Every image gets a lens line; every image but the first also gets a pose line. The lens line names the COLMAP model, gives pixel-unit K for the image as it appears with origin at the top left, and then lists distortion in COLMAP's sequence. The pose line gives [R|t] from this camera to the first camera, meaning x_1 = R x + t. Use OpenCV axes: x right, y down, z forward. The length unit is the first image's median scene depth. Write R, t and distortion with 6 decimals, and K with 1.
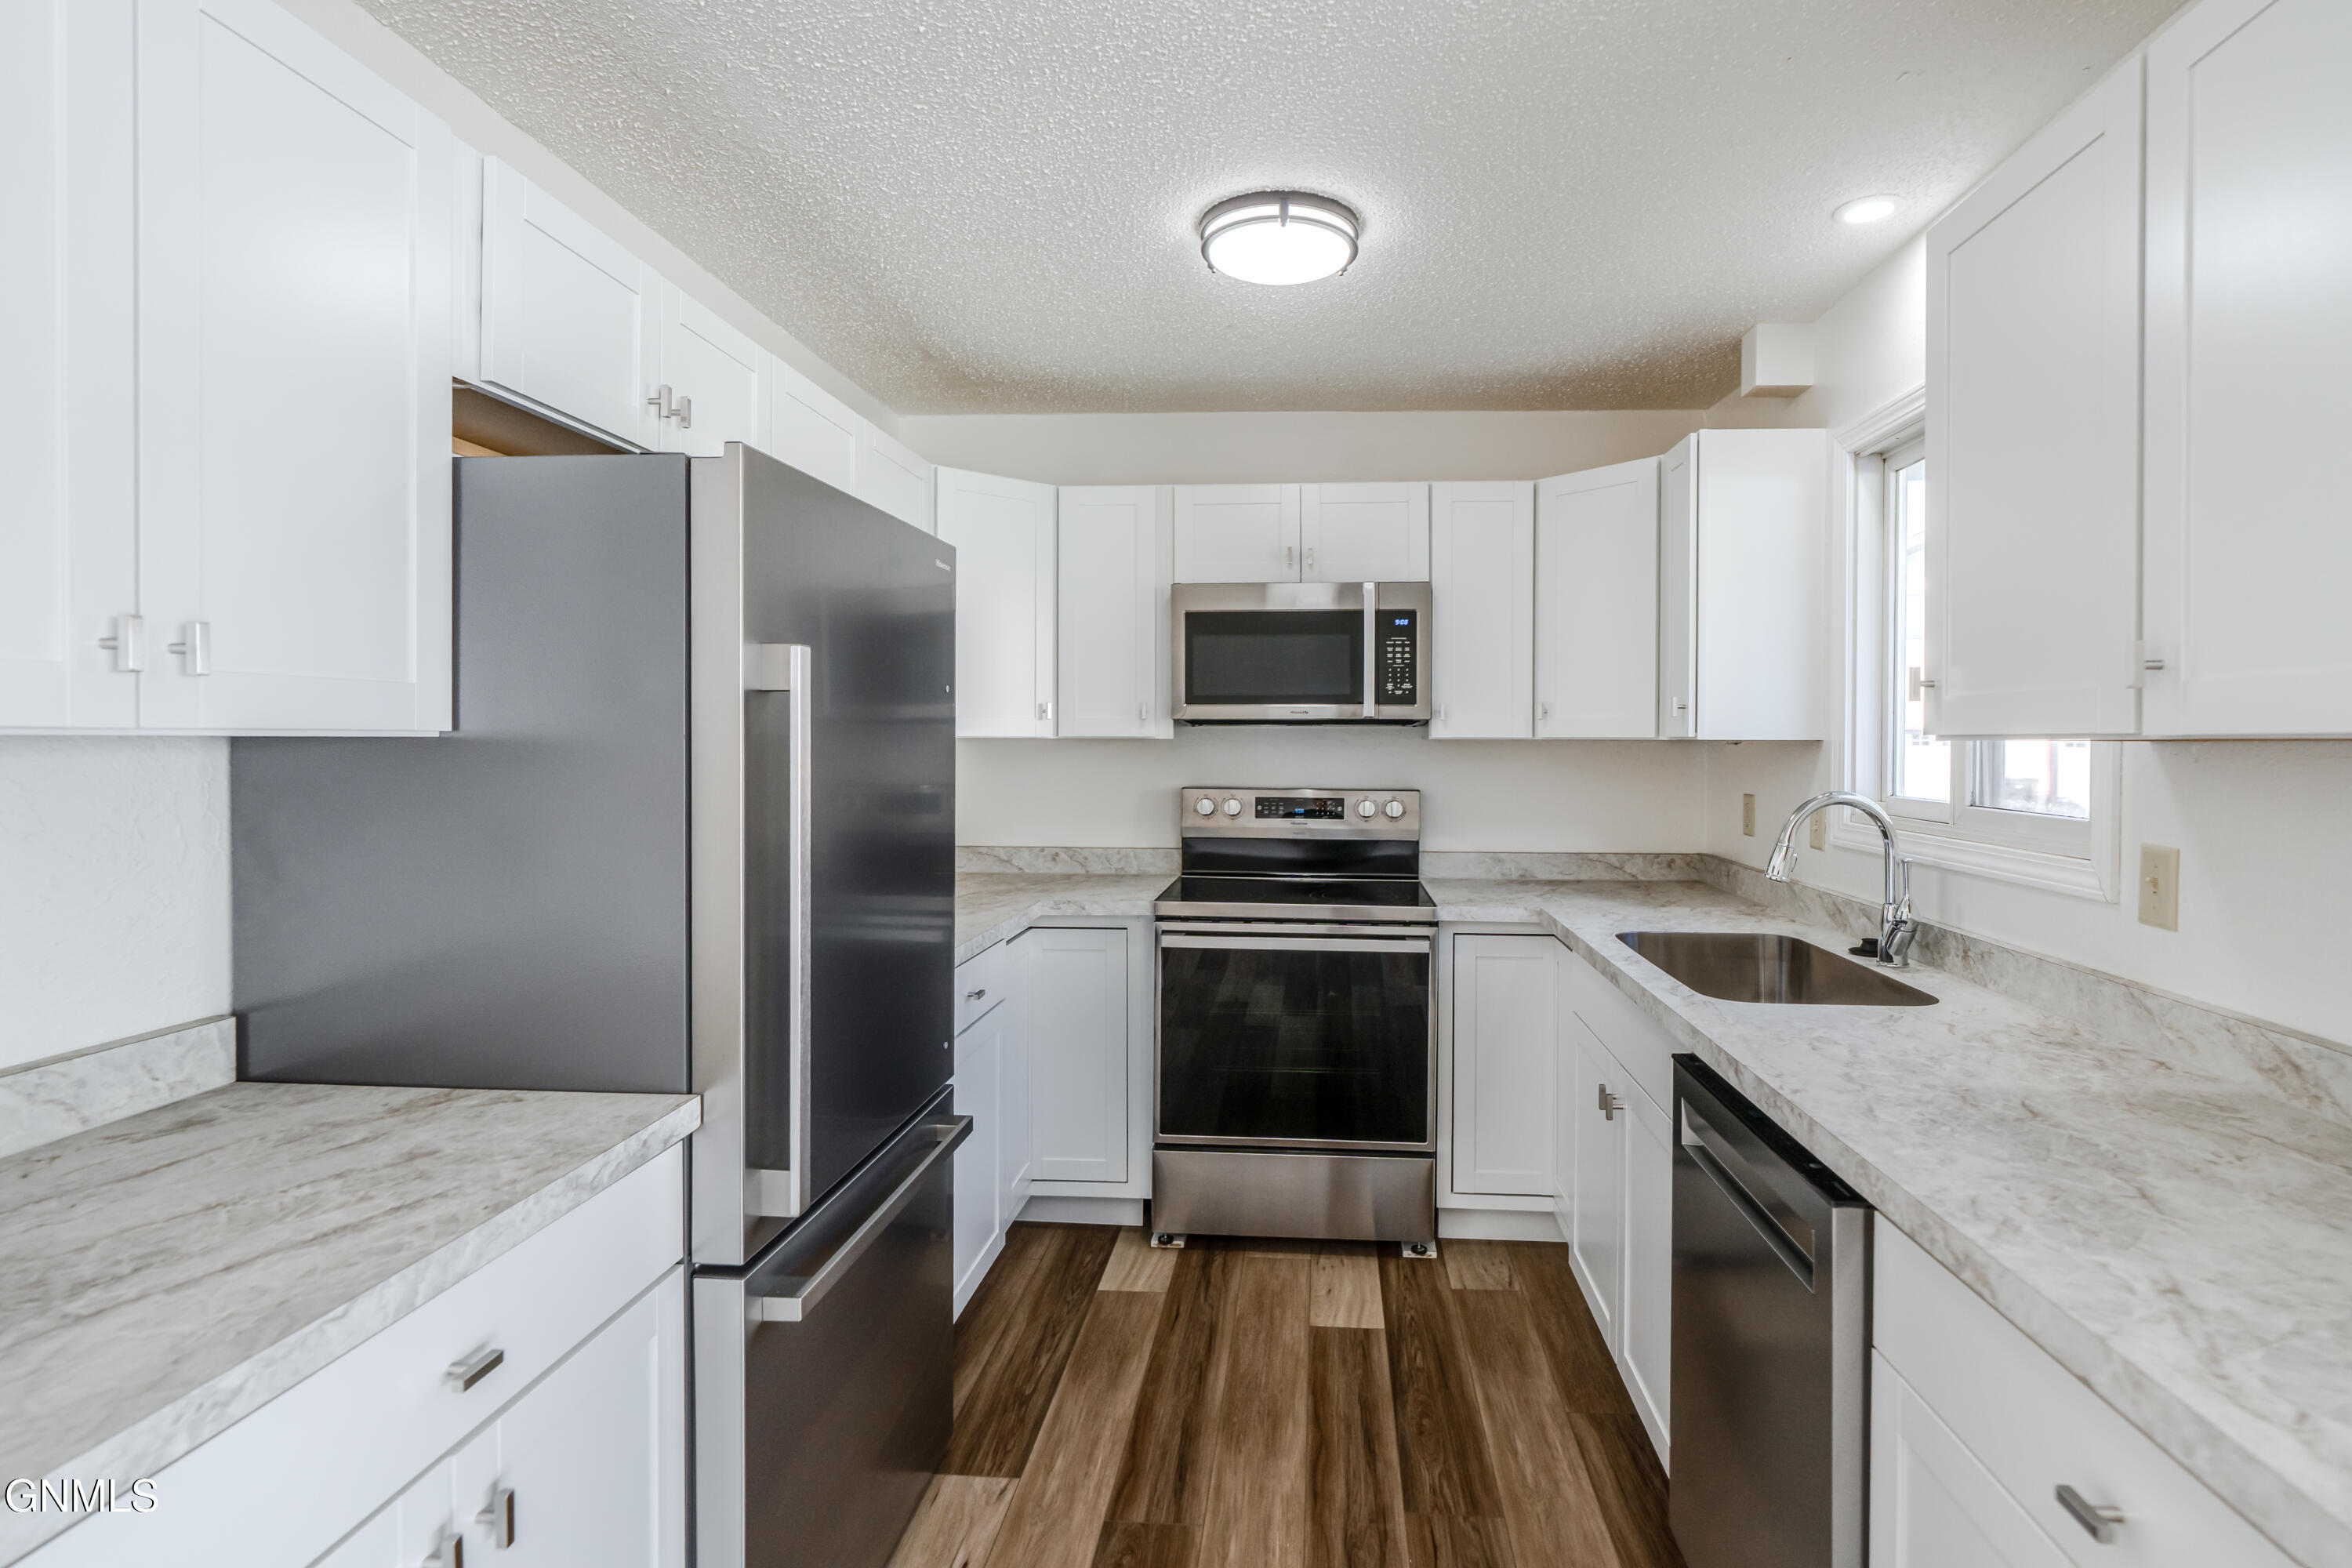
lens RADIAL K [[1138.4, 0, 1273.8], [0, 1138.4, 739.3], [0, 0, 1]] dist [-0.009685, 0.003224]
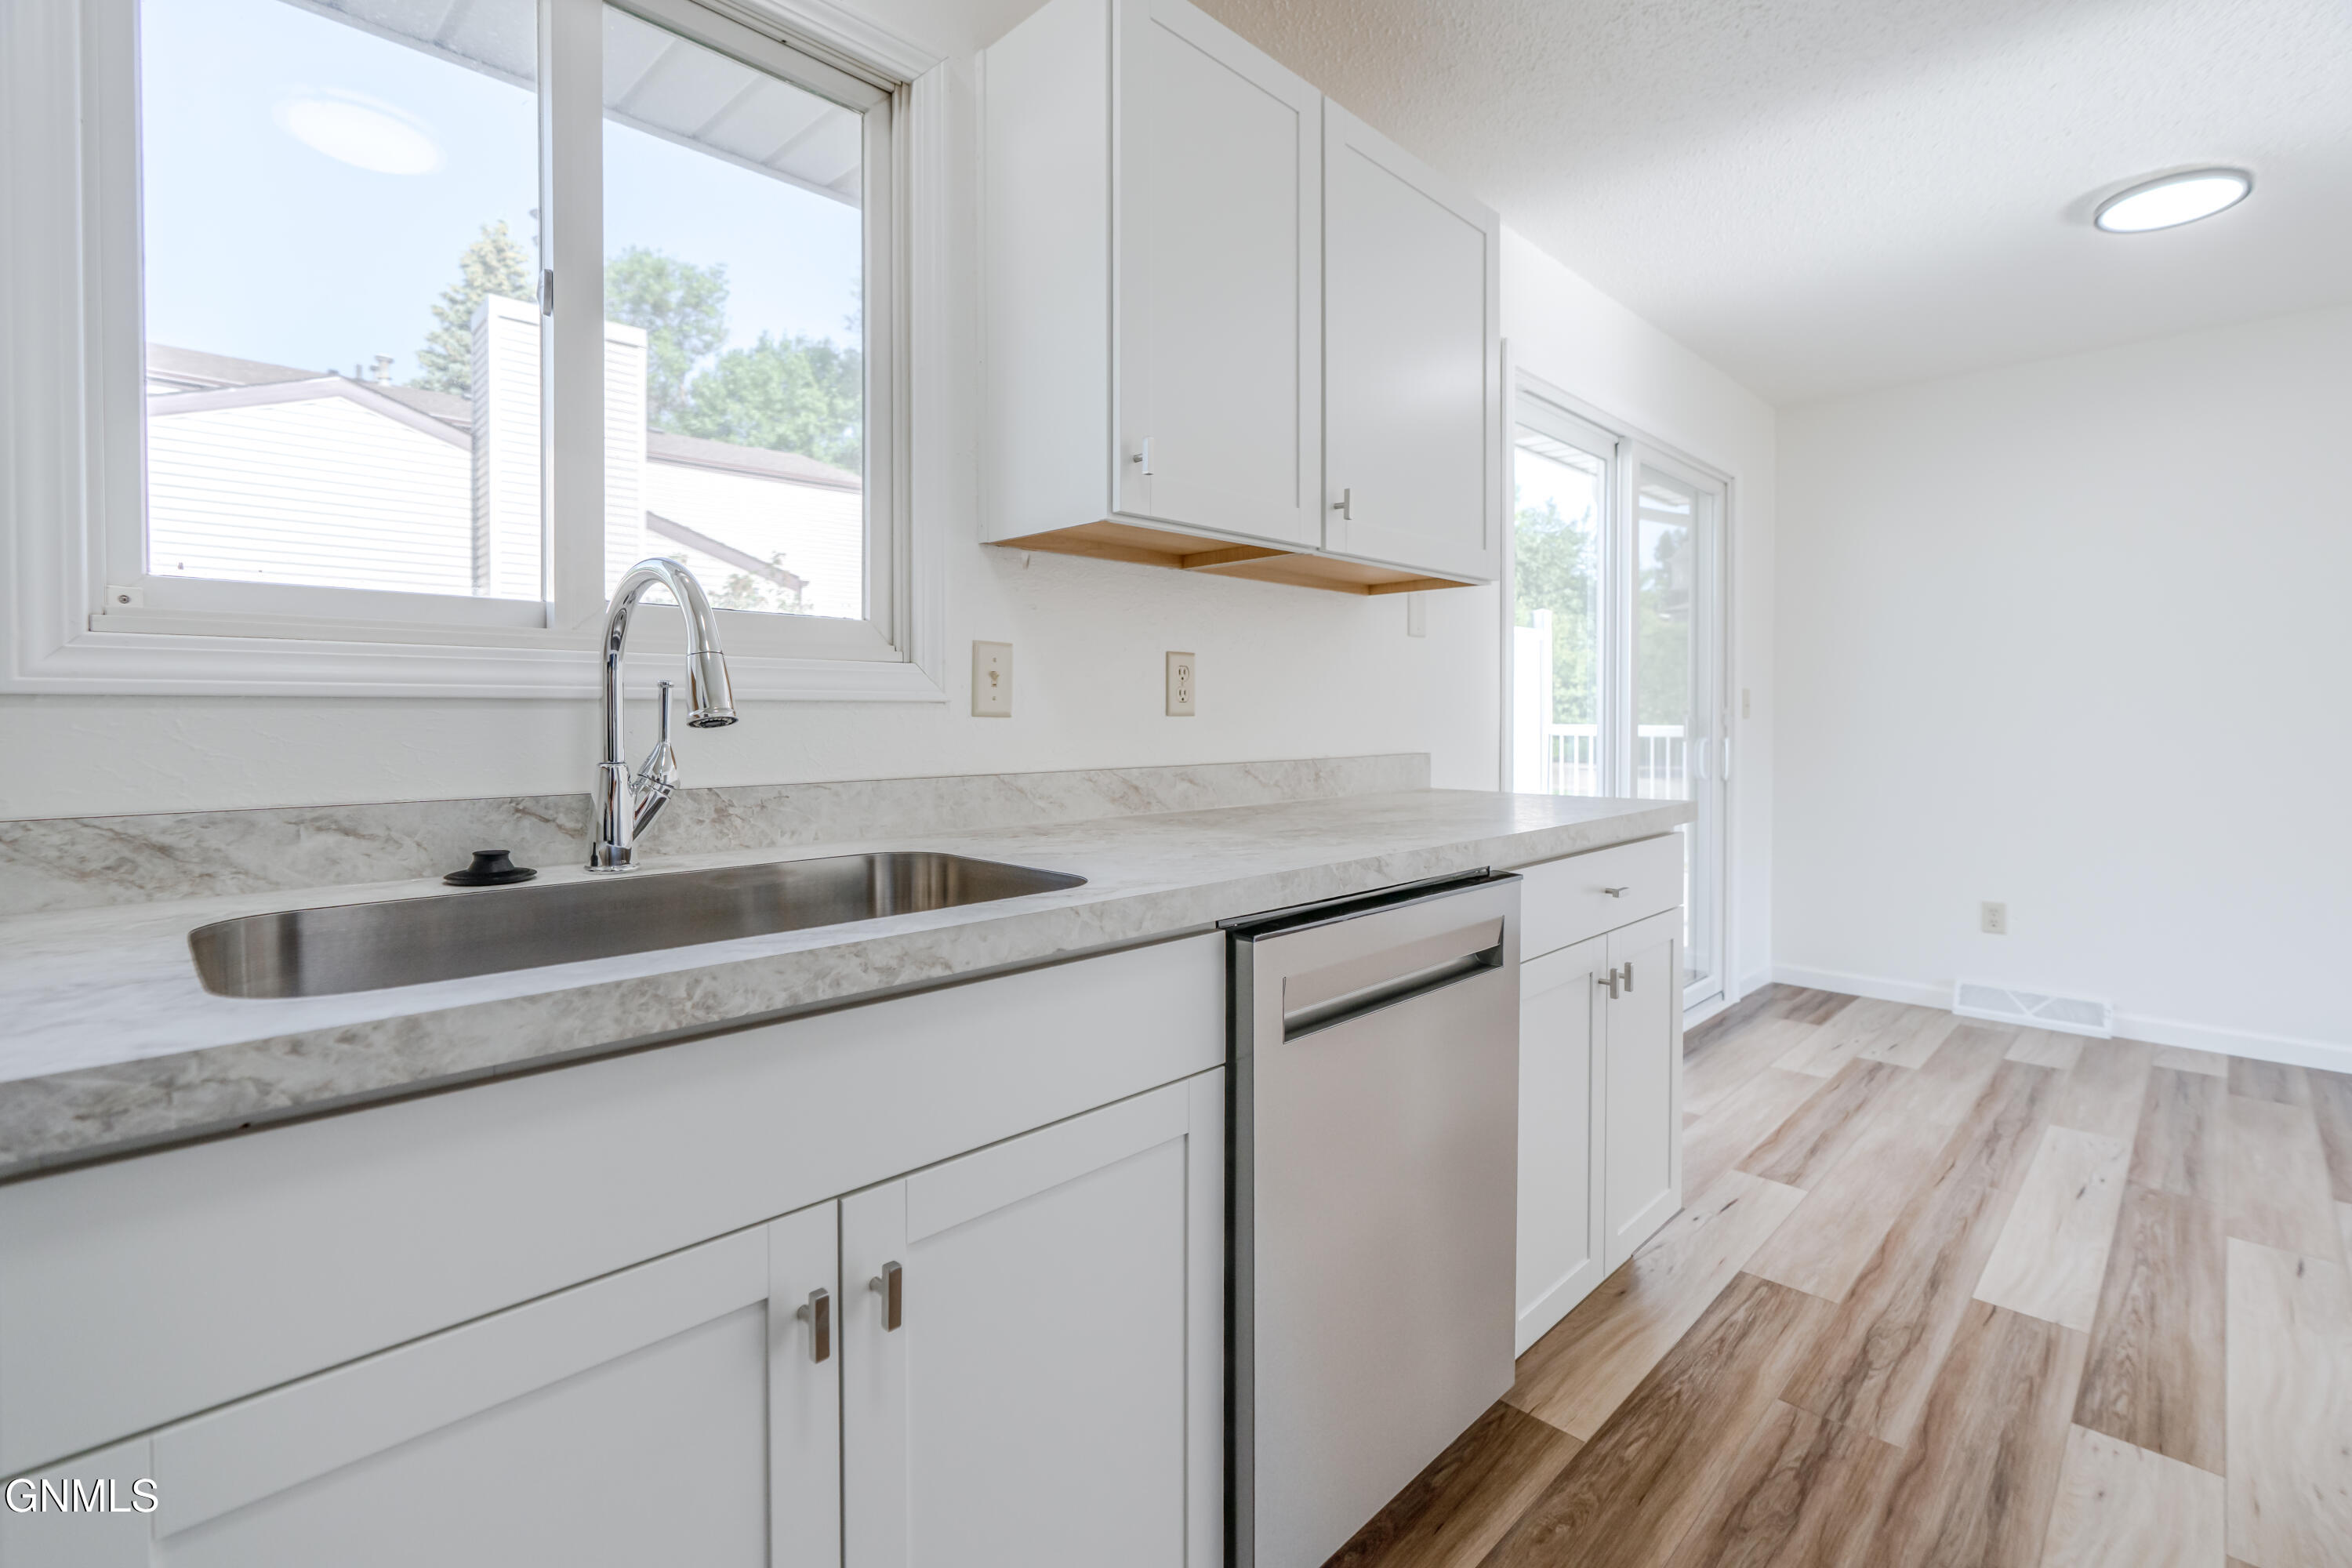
lens RADIAL K [[1076.5, 0, 1207.2], [0, 1076.5, 733.6], [0, 0, 1]] dist [-0.004998, 0.003363]
pose [[-0.751642, -0.020346, 0.659257, -0.032201], [-0.004775, 0.999666, 0.025407, 0.091314], [-0.659554, 0.015949, -0.751488, 0.971686]]
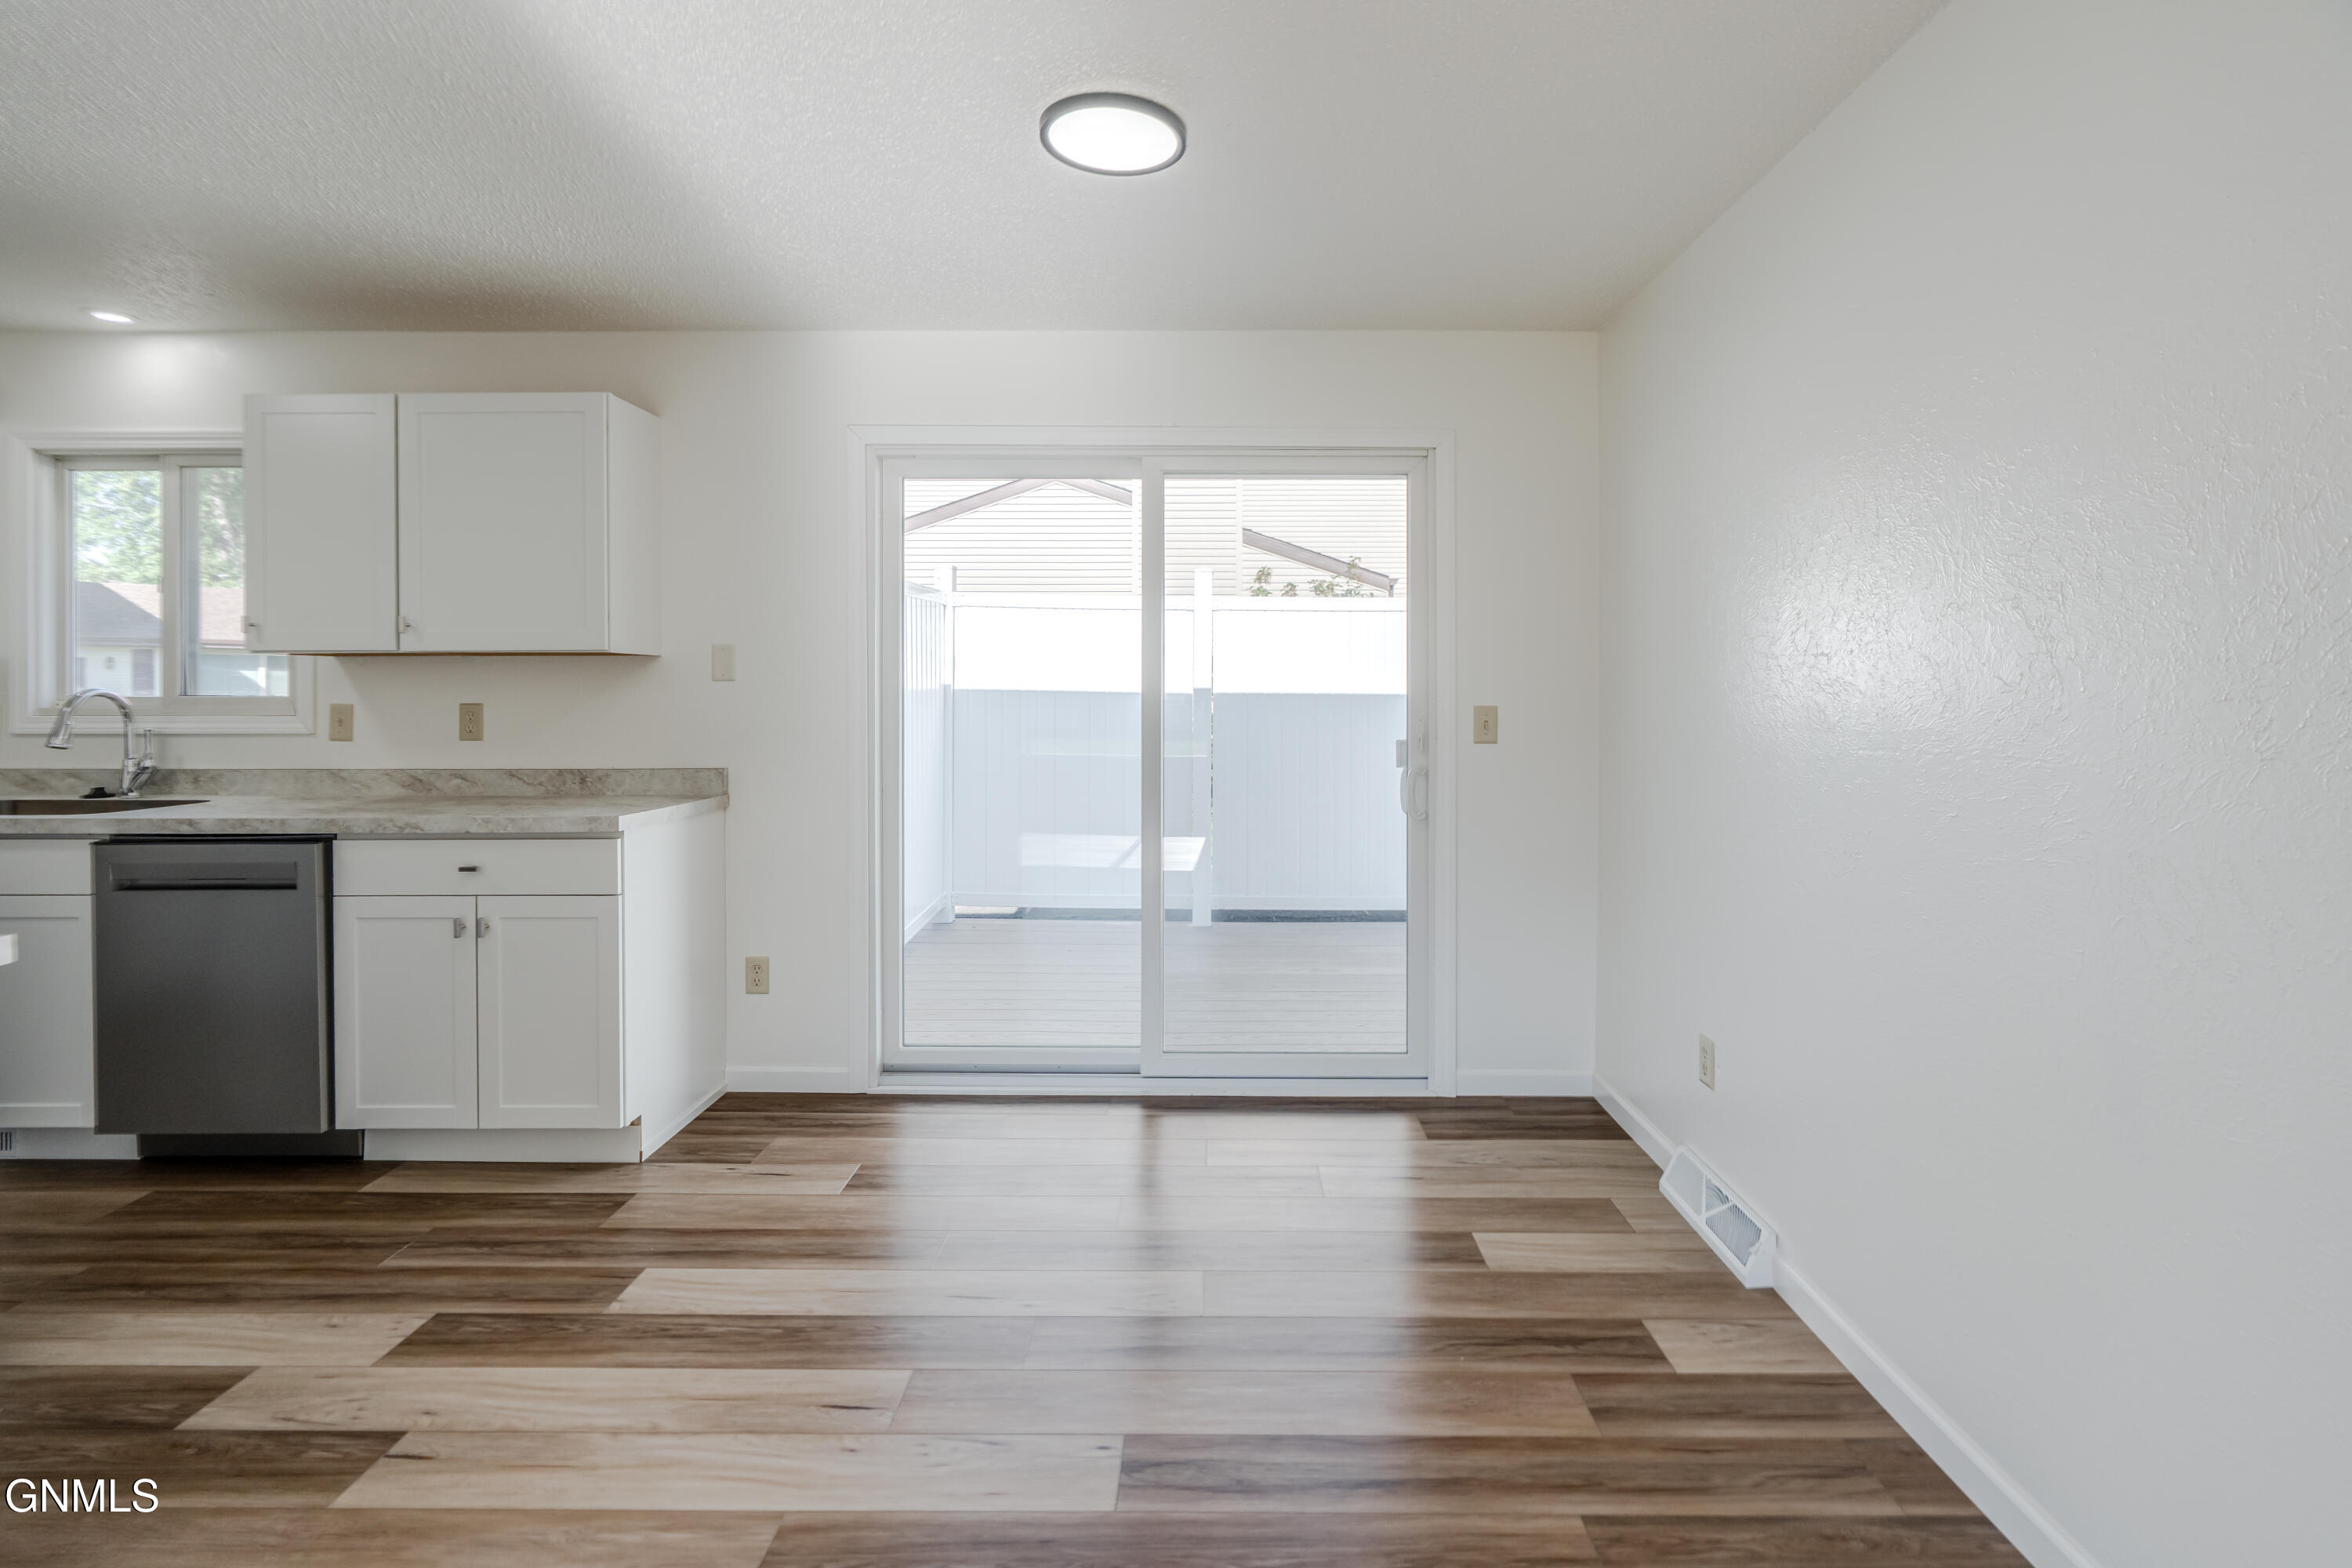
lens RADIAL K [[1088.3, 0, 1214.5], [0, 1088.3, 687.5], [0, 0, 1]] dist [-0.004621, -0.003273]
pose [[-0.049610, -0.016091, 0.998639, -0.835382], [0.002821, 0.999864, 0.016251, 0.018928], [-0.998765, 0.003624, -0.049558, -0.351951]]
